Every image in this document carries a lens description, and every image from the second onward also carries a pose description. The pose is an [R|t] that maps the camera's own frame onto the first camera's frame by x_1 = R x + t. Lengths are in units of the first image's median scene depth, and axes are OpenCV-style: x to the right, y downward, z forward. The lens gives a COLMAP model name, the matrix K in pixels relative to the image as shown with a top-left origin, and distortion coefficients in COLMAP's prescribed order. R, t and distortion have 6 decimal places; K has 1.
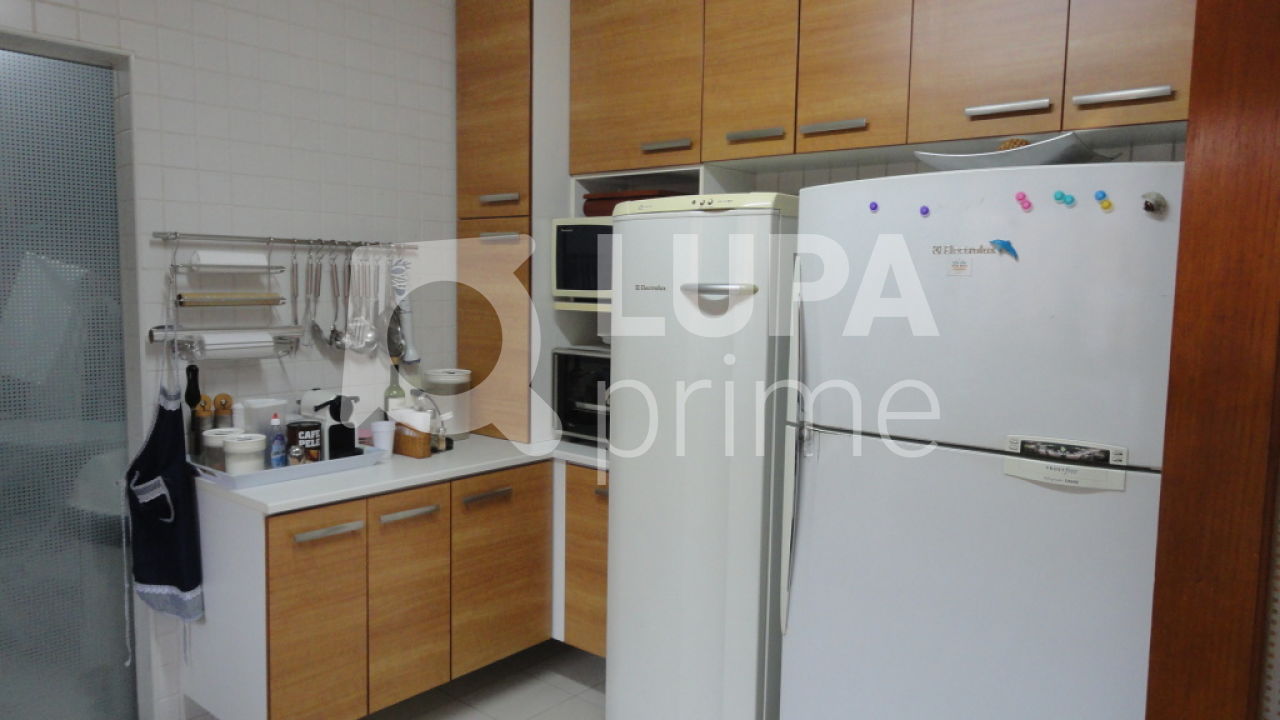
lens RADIAL K [[861.7, 0, 645.3], [0, 861.7, 356.1], [0, 0, 1]] dist [-0.009602, 0.004221]
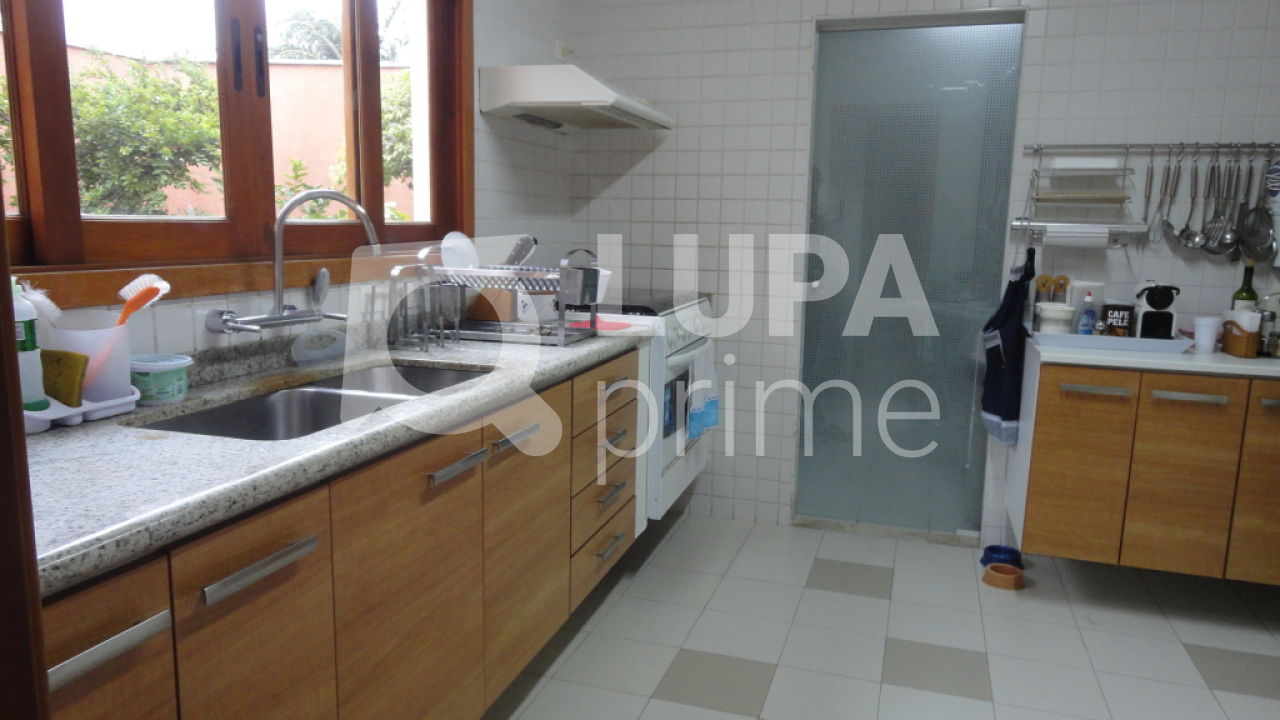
lens RADIAL K [[861.7, 0, 645.3], [0, 861.7, 356.1], [0, 0, 1]] dist [-0.009602, 0.004221]
pose [[0.376865, 0.131413, -0.916899, 0.422832], [-0.092240, 0.990289, 0.104019, 0.084797], [0.921664, 0.045373, 0.385326, -0.013096]]
